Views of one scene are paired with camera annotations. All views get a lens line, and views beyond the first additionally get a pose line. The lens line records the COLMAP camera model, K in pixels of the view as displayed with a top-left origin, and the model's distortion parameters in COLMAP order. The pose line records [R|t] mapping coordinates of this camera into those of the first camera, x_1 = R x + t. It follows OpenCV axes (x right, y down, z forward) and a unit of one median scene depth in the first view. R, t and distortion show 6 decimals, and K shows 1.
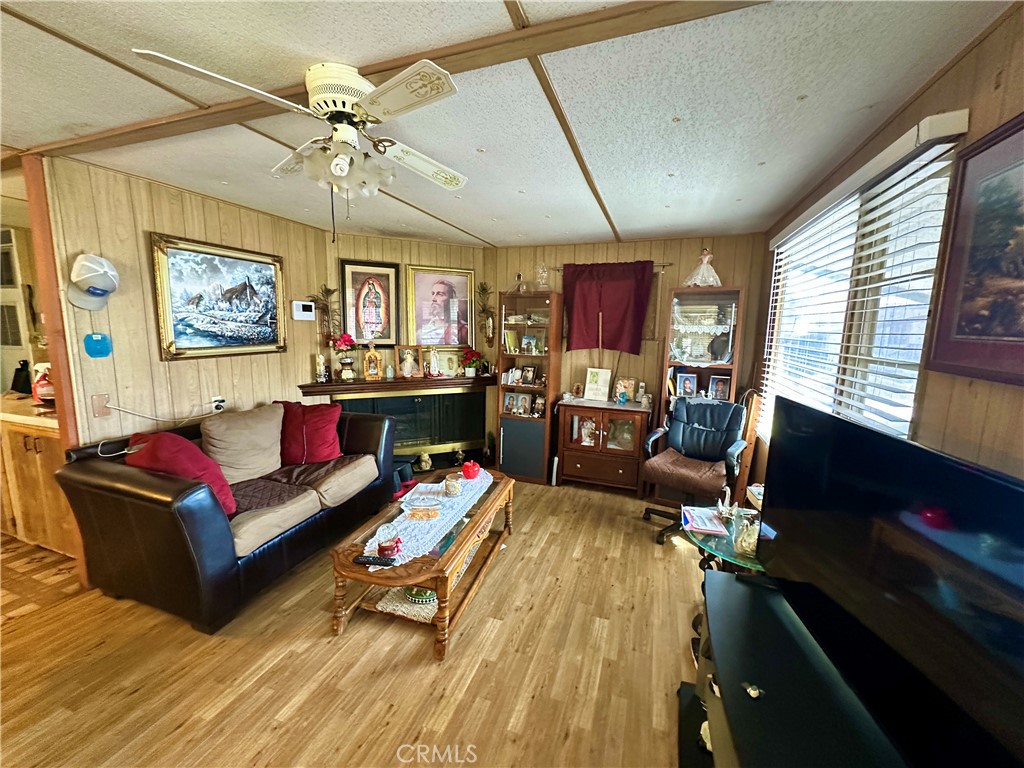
lens RADIAL K [[407.3, 0, 511.4], [0, 407.3, 382.9], [0, 0, 1]] dist [-0.003399, 0.001568]
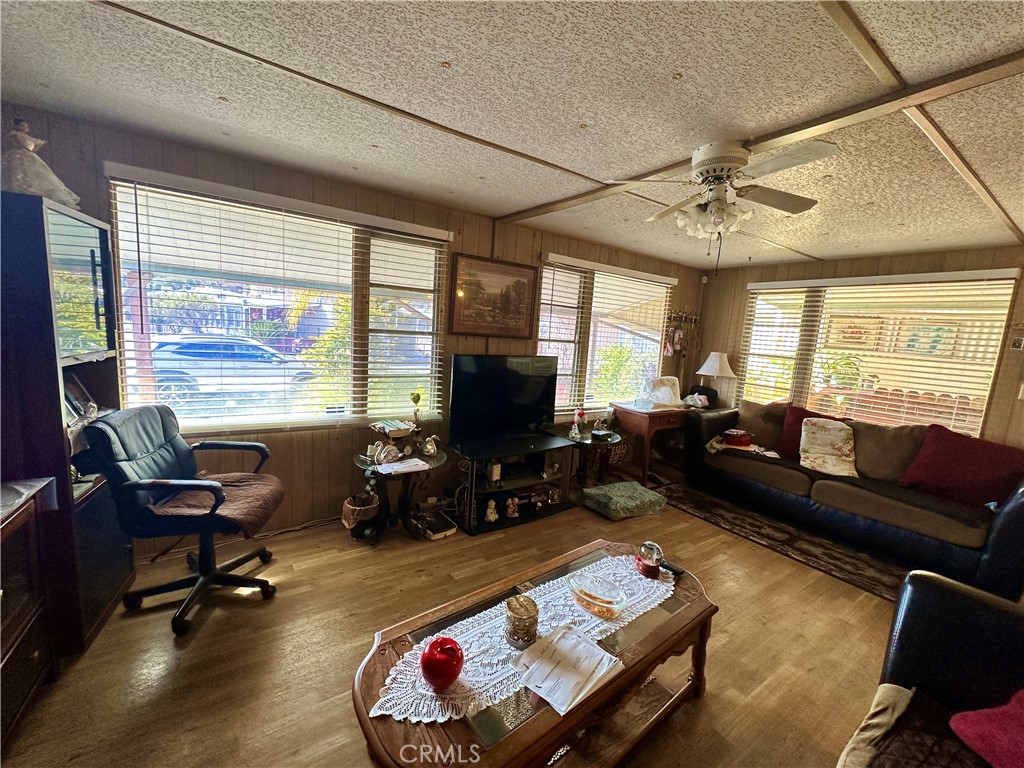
lens RADIAL K [[407.3, 0, 513.2], [0, 407.3, 383.5], [0, 0, 1]] dist [-0.003399, 0.001568]
pose [[-0.798479, -0.151125, 0.582746, -0.271059], [0.002607, 0.967102, 0.254374, -0.126330], [-0.602017, 0.204632, -0.771817, 0.920996]]
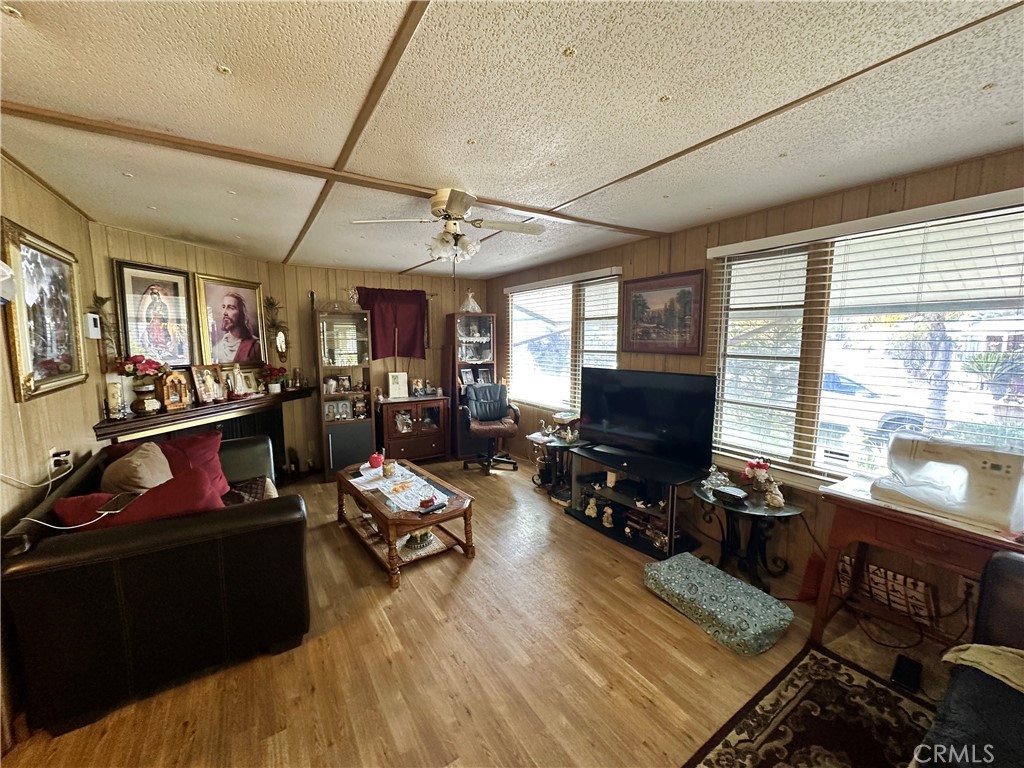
lens RADIAL K [[407.3, 0, 512.8], [0, 407.3, 384.7], [0, 0, 1]] dist [-0.003399, 0.001568]
pose [[0.604947, -0.108336, 0.788862, -0.589662], [0.123366, 0.991491, 0.041558, -0.006125], [-0.786651, 0.072178, 0.613164, -0.052602]]
